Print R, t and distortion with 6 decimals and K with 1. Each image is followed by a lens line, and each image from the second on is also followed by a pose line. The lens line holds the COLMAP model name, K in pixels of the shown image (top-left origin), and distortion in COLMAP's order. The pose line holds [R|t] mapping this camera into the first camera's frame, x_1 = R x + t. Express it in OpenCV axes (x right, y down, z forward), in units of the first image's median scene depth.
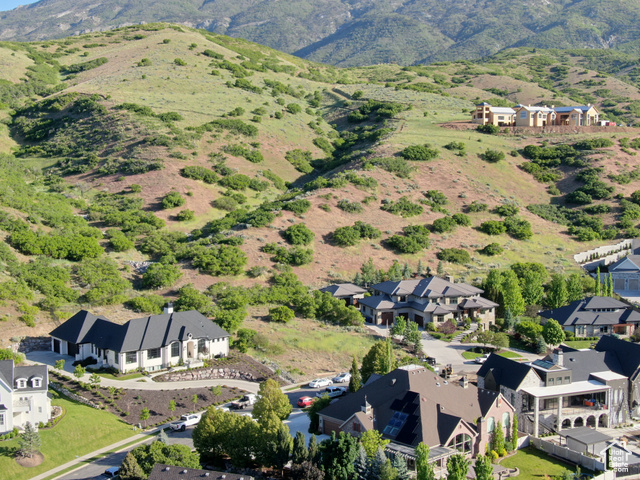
lens RADIAL K [[893.5, 0, 320.0], [0, 893.5, 240.0], [0, 0, 1]] dist [0.309110, -1.557935]
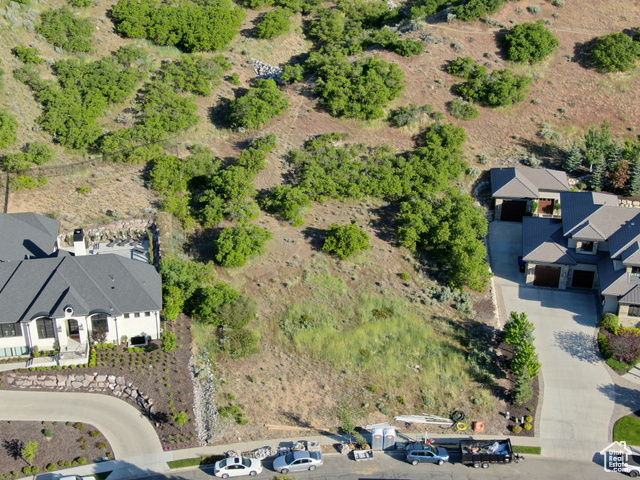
lens RADIAL K [[893.5, 0, 320.0], [0, 893.5, 240.0], [0, 0, 1]] dist [0.309110, -1.557935]
pose [[0.864391, 0.231888, -0.446157, 0.122773], [-0.052552, 0.924113, 0.378489, -0.082593], [0.500066, -0.303716, 0.810981, 0.314335]]
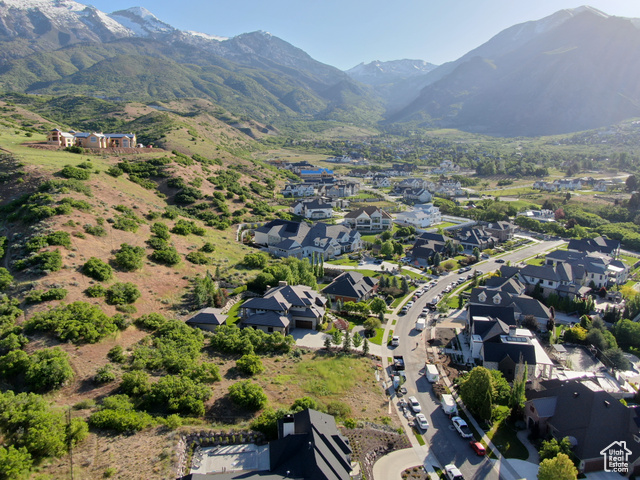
lens RADIAL K [[456.8, 0, 320.0], [0, 456.8, 240.0], [0, 0, 1]] dist [-0.024273, 0.009181]
pose [[0.538524, -0.163206, 0.826654, -0.242342], [0.076950, 0.986489, 0.144633, -0.073629], [-0.839089, -0.014277, 0.543806, 0.398984]]
